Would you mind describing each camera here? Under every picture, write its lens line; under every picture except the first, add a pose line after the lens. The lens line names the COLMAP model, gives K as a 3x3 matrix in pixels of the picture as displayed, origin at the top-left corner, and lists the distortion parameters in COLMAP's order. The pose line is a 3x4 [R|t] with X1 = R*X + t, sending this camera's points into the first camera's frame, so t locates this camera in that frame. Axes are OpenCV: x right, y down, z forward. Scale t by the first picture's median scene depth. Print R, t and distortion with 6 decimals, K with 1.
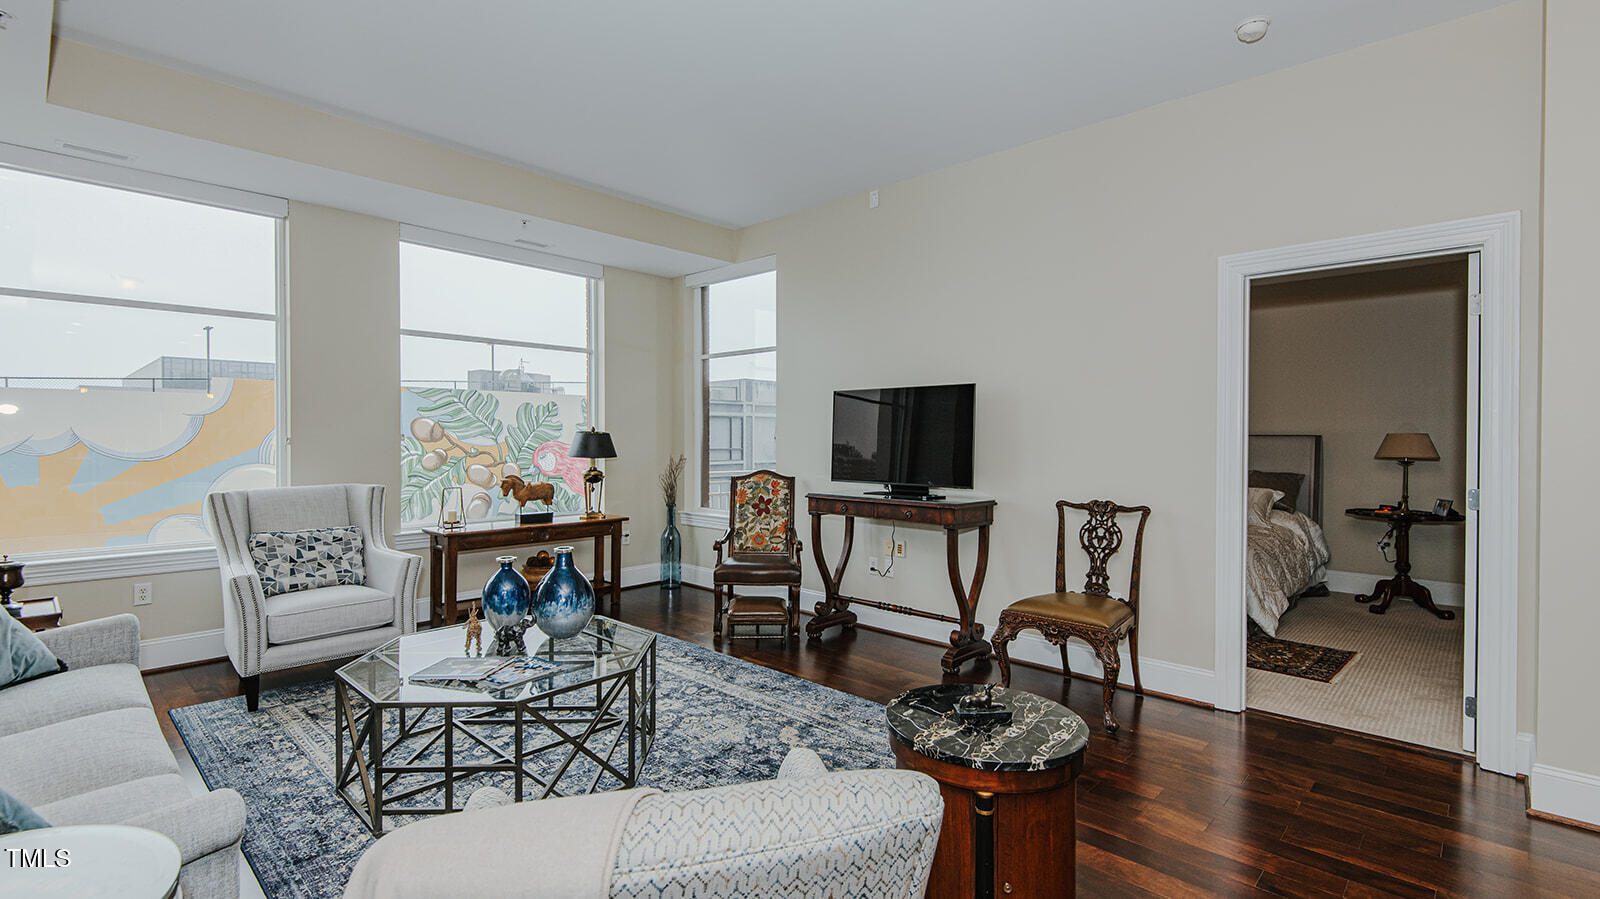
lens RADIAL K [[727.5, 0, 802.1], [0, 727.5, 447.2], [0, 0, 1]] dist [0.036273, -0.023775]
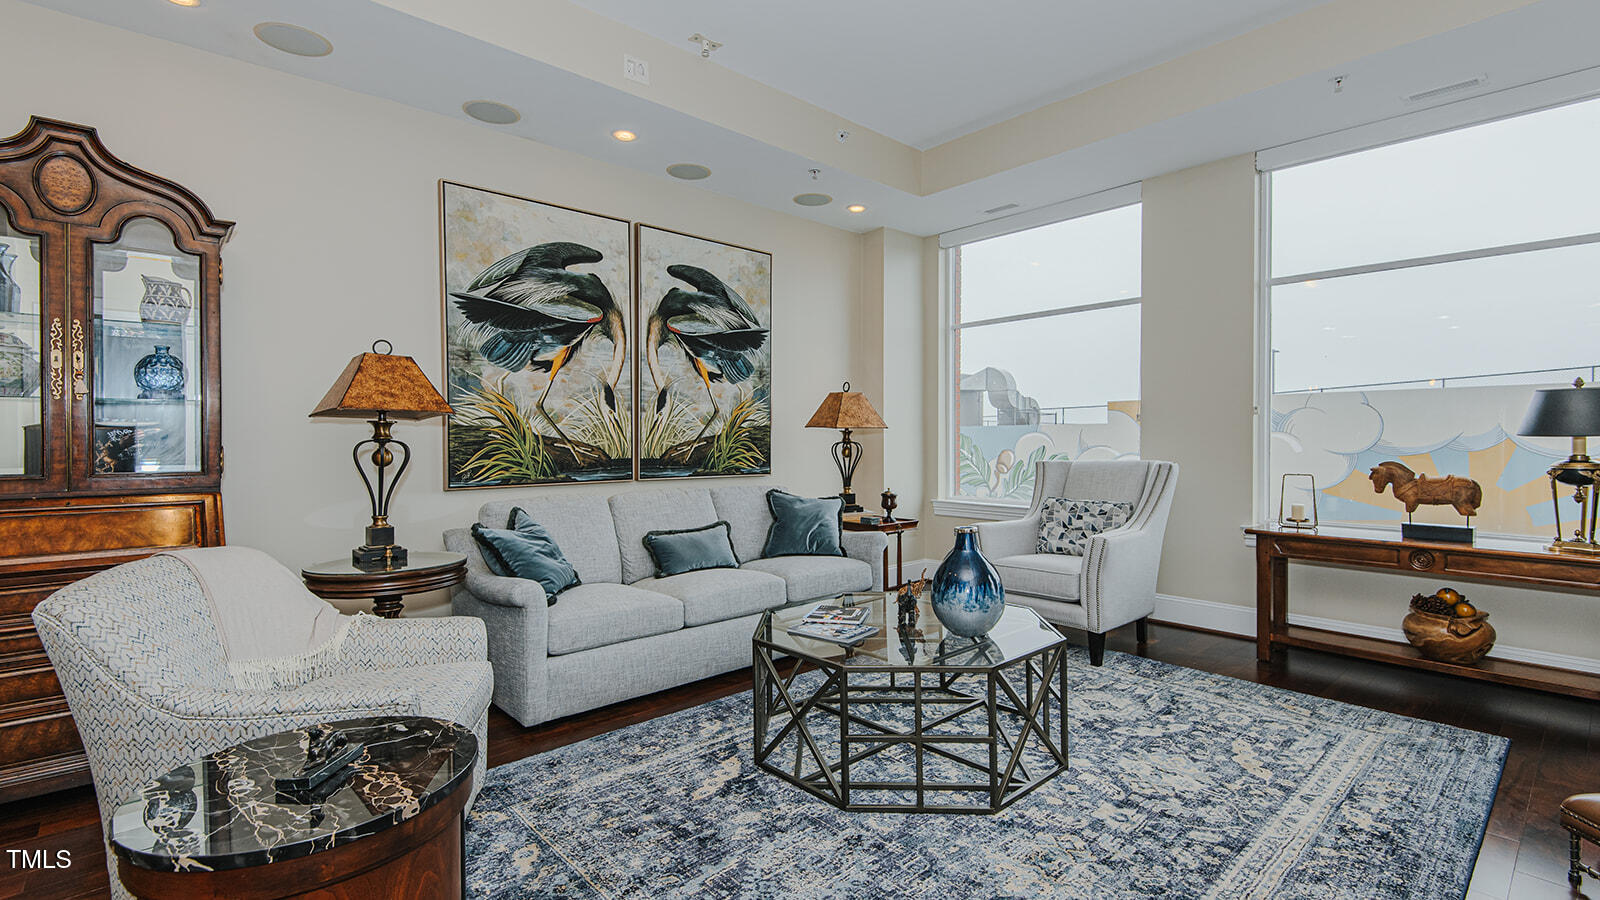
lens RADIAL K [[727.5, 0, 802.1], [0, 727.5, 447.7], [0, 0, 1]] dist [0.036273, -0.023775]
pose [[-0.078859, 0.008910, -0.996846, 0.390874], [-0.009545, 0.999907, 0.009692, 0.030857], [0.996840, 0.010280, -0.078767, 0.668659]]
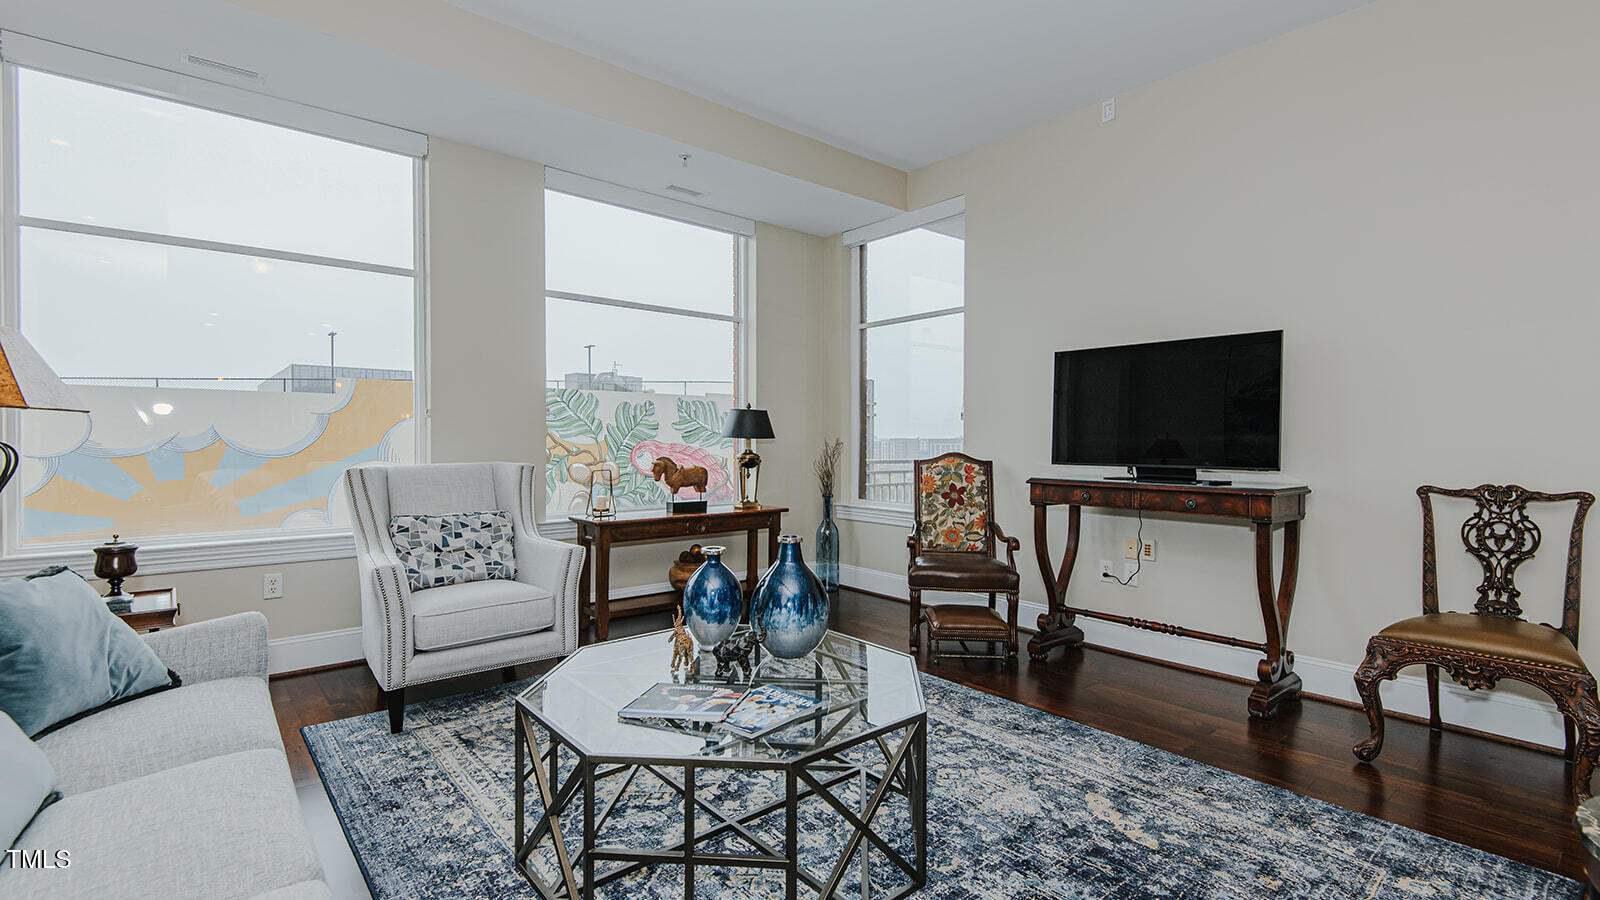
lens RADIAL K [[727.5, 0, 802.1], [0, 727.5, 447.7], [0, 0, 1]] dist [0.036273, -0.023775]
pose [[0.994119, 0.001334, -0.108287, -0.178353], [-0.001631, 0.999995, -0.002656, 0.037360], [0.108283, 0.002817, 0.994116, 0.201339]]
